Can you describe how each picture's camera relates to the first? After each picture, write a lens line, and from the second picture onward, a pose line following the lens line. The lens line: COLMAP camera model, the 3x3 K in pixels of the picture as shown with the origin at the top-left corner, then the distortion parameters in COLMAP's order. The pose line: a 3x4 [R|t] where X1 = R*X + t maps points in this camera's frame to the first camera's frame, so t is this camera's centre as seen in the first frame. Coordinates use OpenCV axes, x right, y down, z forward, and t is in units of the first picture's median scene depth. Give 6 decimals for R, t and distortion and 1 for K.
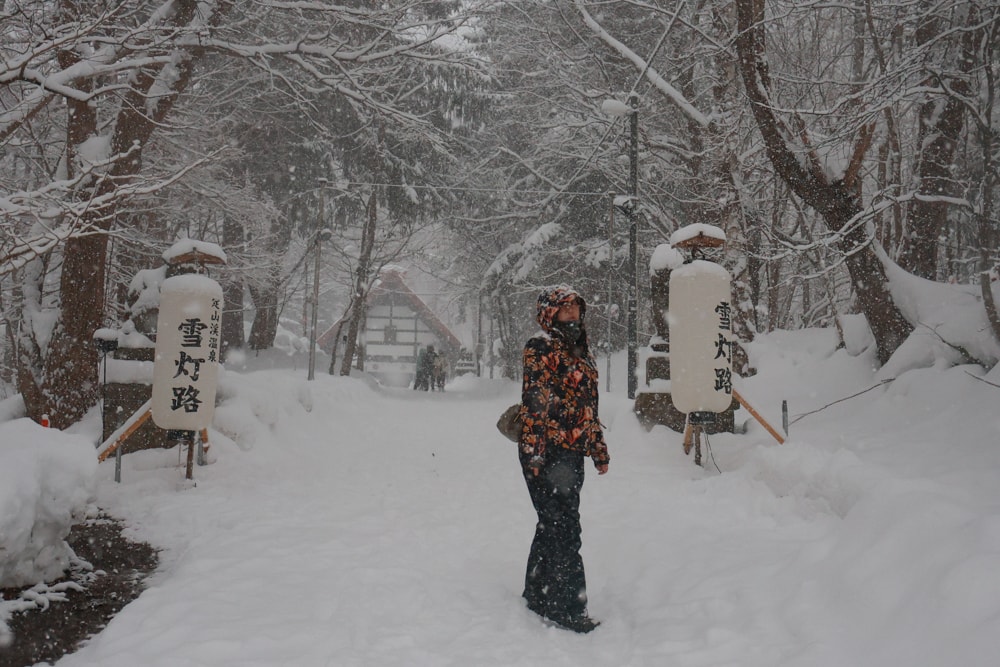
lens RADIAL K [[827.8, 0, 500.0], [0, 827.8, 333.5], [0, 0, 1]] dist [0.000368, -0.006429]
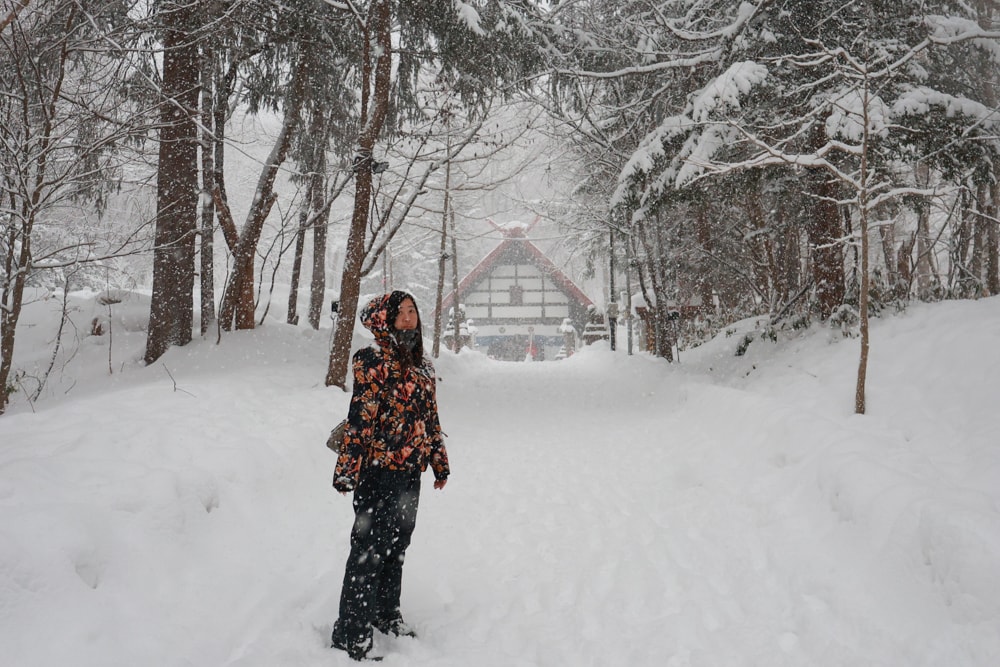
lens RADIAL K [[826.6, 0, 495.5], [0, 826.6, 333.1], [0, 0, 1]] dist [-0.004213, -0.003505]
pose [[0.985749, -0.034966, -0.164548, -0.005351], [0.042980, 0.998044, 0.045397, 0.000811], [0.162639, -0.051822, 0.985324, 0.184803]]
